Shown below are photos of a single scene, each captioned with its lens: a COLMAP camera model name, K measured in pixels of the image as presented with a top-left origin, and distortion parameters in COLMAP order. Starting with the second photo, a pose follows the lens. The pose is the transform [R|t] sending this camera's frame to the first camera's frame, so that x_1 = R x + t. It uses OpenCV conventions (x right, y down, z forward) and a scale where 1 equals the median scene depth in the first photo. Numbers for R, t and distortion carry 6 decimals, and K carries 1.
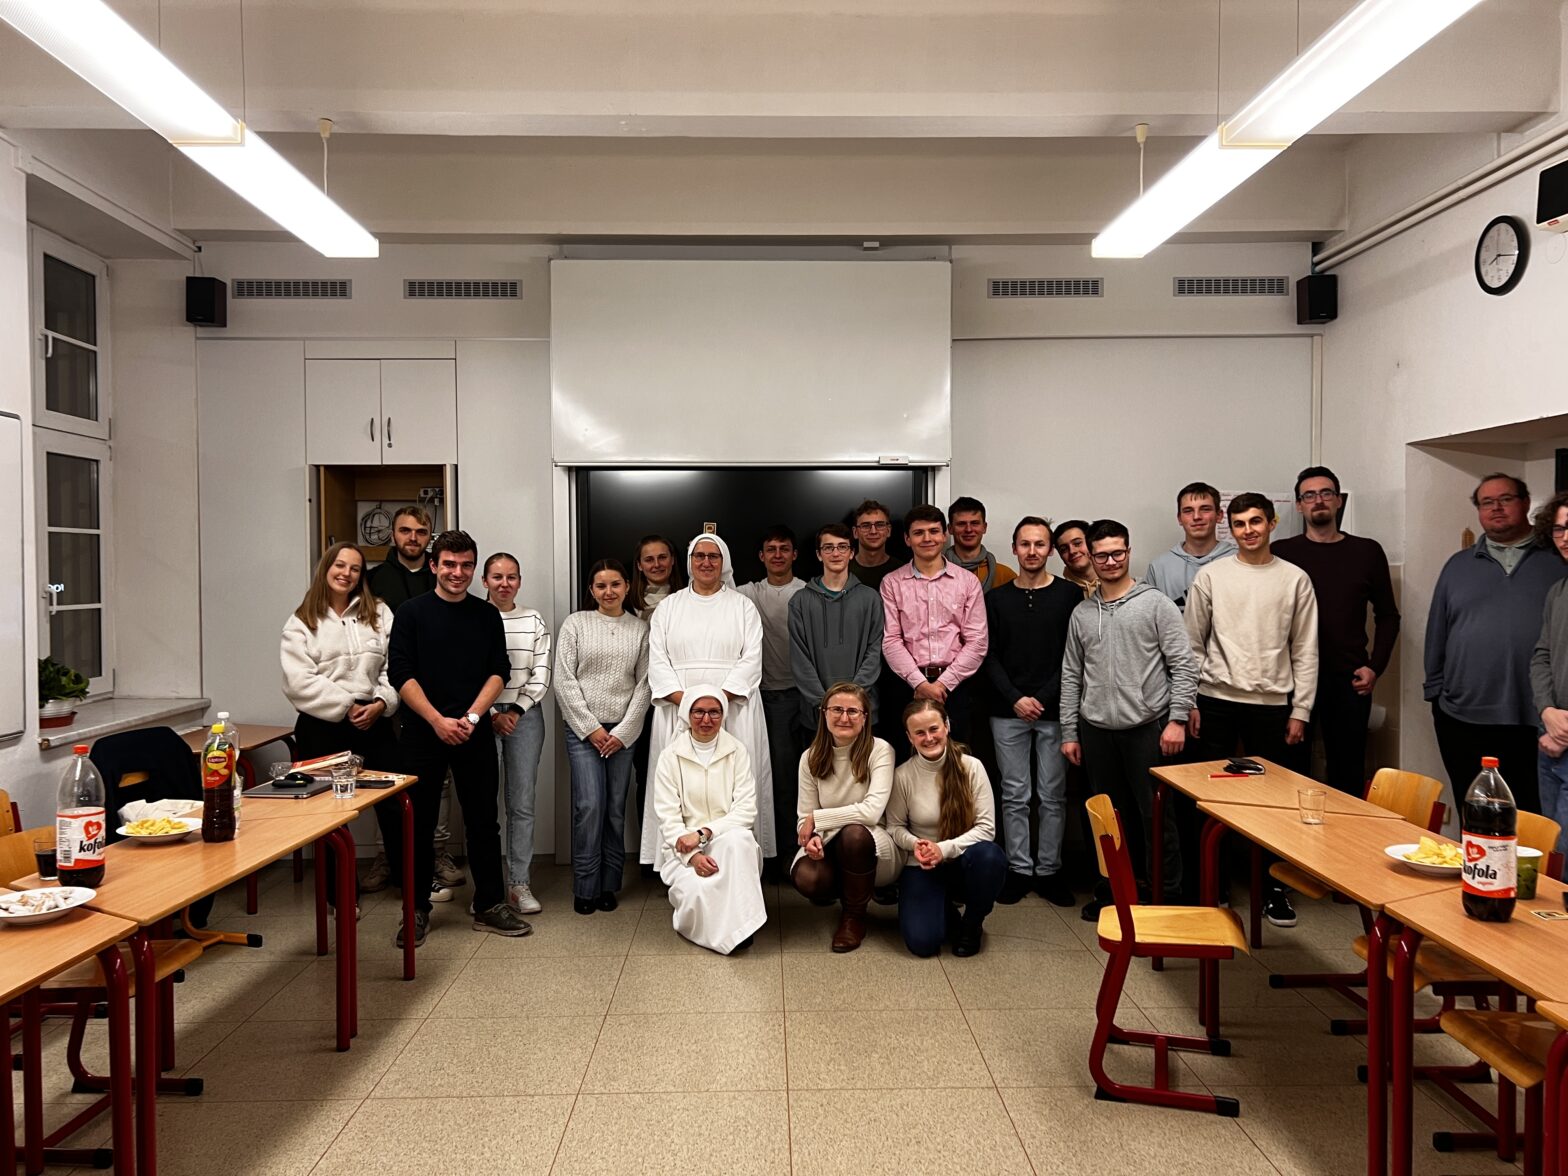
lens RADIAL K [[1195.2, 0, 750.4], [0, 1195.2, 584.6], [0, 0, 1]] dist [0.046113, -0.052443]
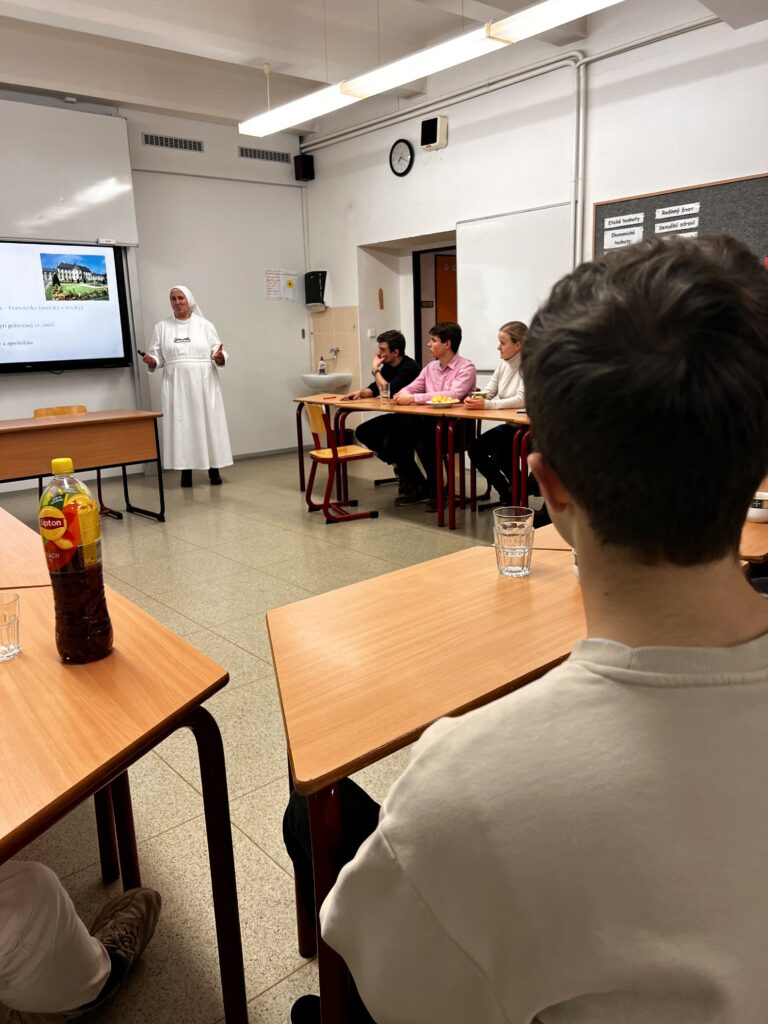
lens RADIAL K [[780.5, 0, 377.6], [0, 780.5, 510.1], [0, 0, 1]] dist [0.046113, -0.052443]
pose [[0.769464, -0.163682, 0.617360, -0.325733], [0.036743, 0.976347, 0.213065, 0.040575], [-0.637632, -0.141262, 0.757278, -0.128939]]
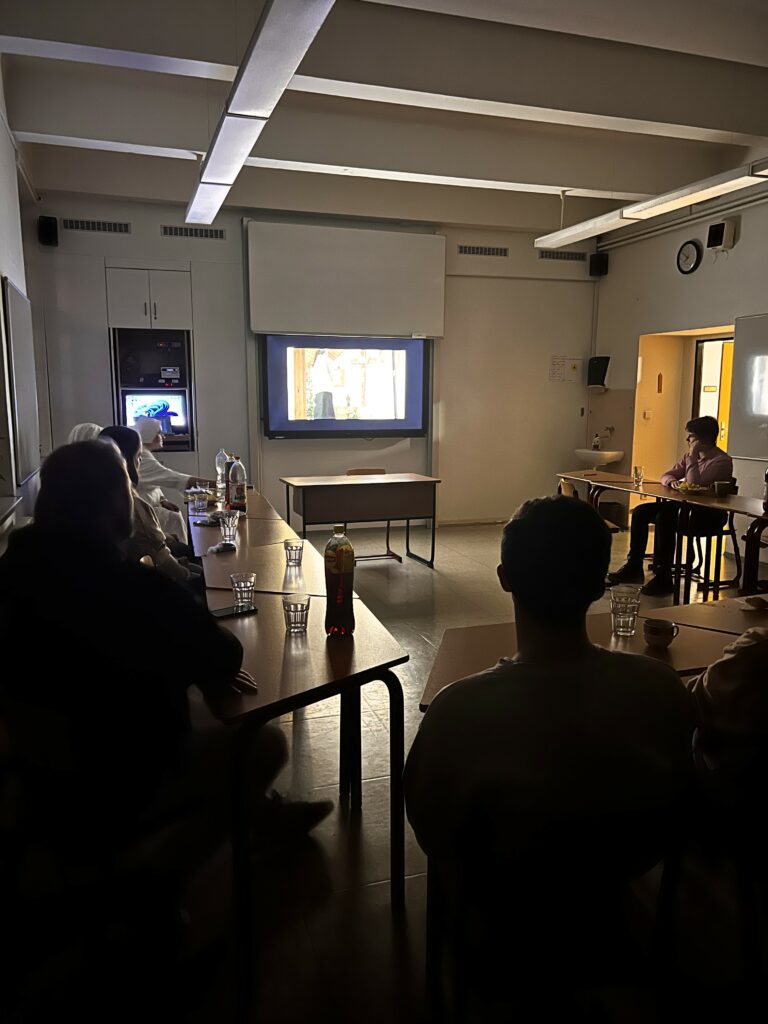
lens RADIAL K [[780.5, 0, 375.2], [0, 780.5, 511.3], [0, 0, 1]] dist [0.046113, -0.052443]
pose [[0.954377, -0.038556, 0.296104, -0.354441], [-0.002966, 0.990356, 0.138514, 0.008763], [-0.298589, -0.133073, 0.945059, -0.278645]]
